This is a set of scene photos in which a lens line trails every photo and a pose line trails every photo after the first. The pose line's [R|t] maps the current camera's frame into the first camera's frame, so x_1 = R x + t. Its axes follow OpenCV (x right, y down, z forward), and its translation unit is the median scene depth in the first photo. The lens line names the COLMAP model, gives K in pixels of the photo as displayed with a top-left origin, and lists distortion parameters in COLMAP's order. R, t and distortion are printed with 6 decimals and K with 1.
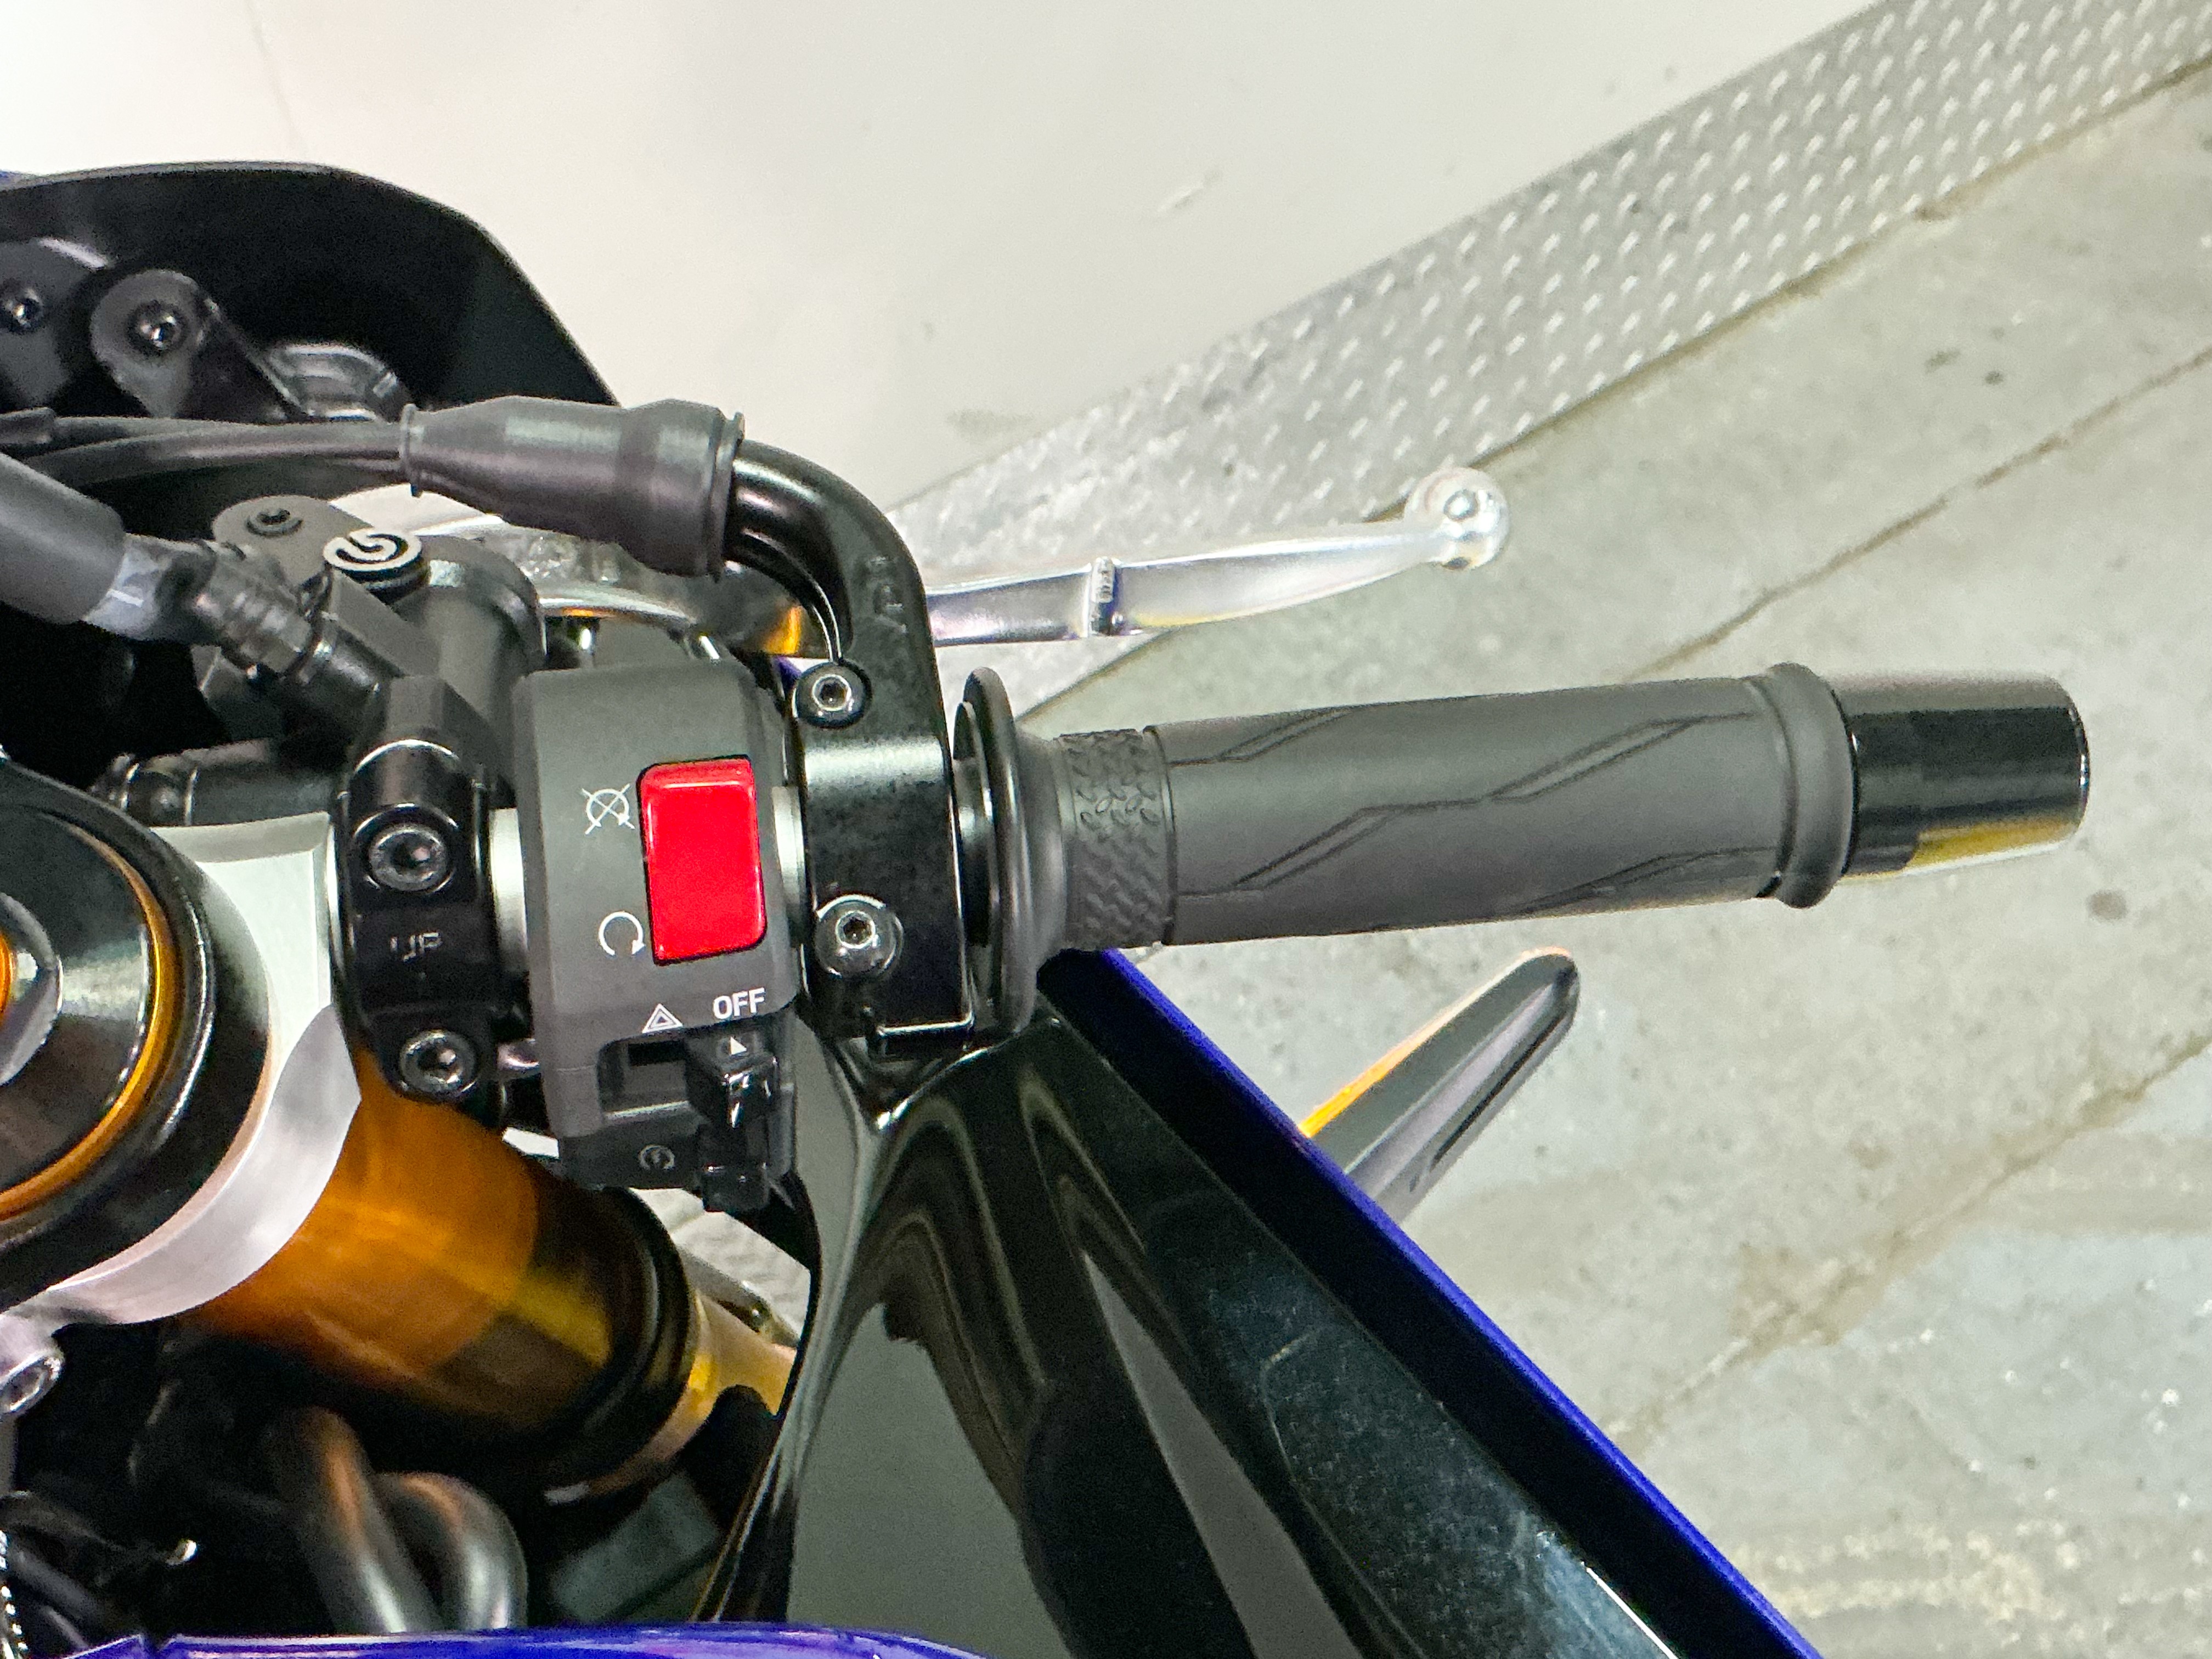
lens RADIAL K [[2745.2, 0, 1106.0], [0, 2745.2, 829.5], [0, 0, 1]] dist [0.234109, -0.604422]
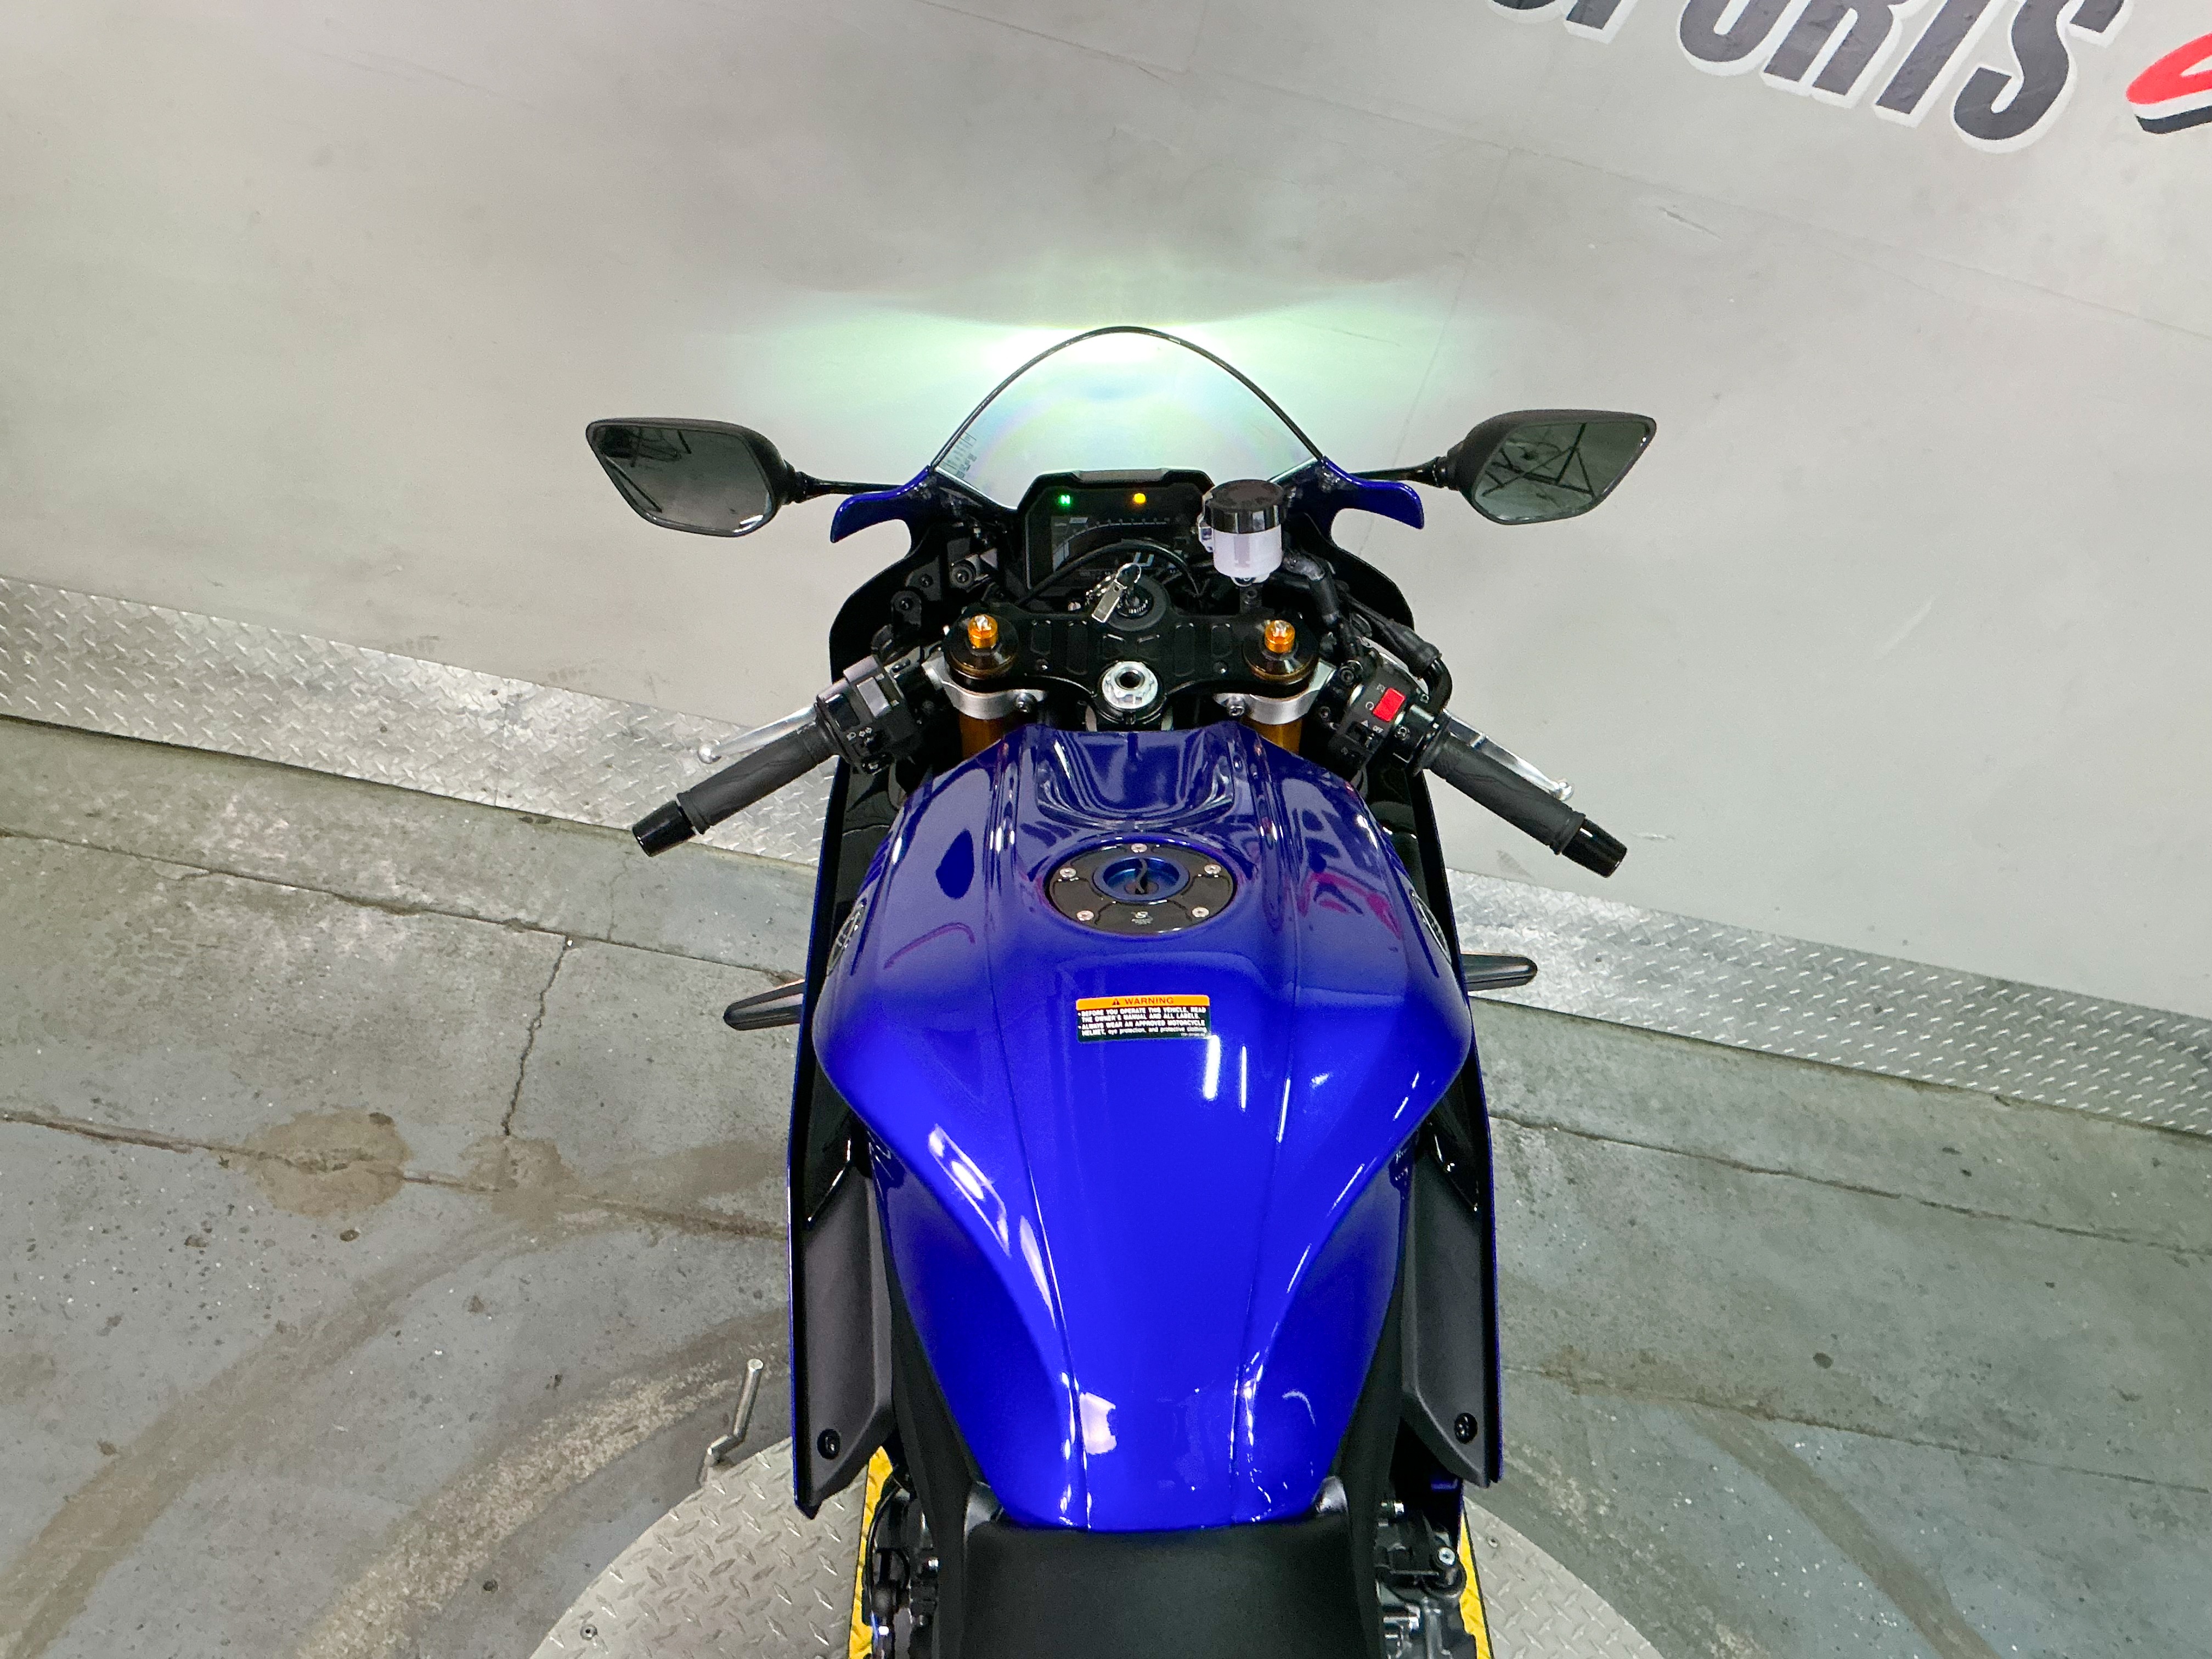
lens RADIAL K [[2070.1, 0, 1106.0], [0, 2070.1, 829.5], [0, 0, 1]] dist [0.153786, -0.354364]
pose [[0.769261, 0.578185, -0.271917, 0.165745], [-0.620838, 0.776973, -0.104269, 0.235574], [0.150986, 0.249026, 0.956655, -0.718821]]
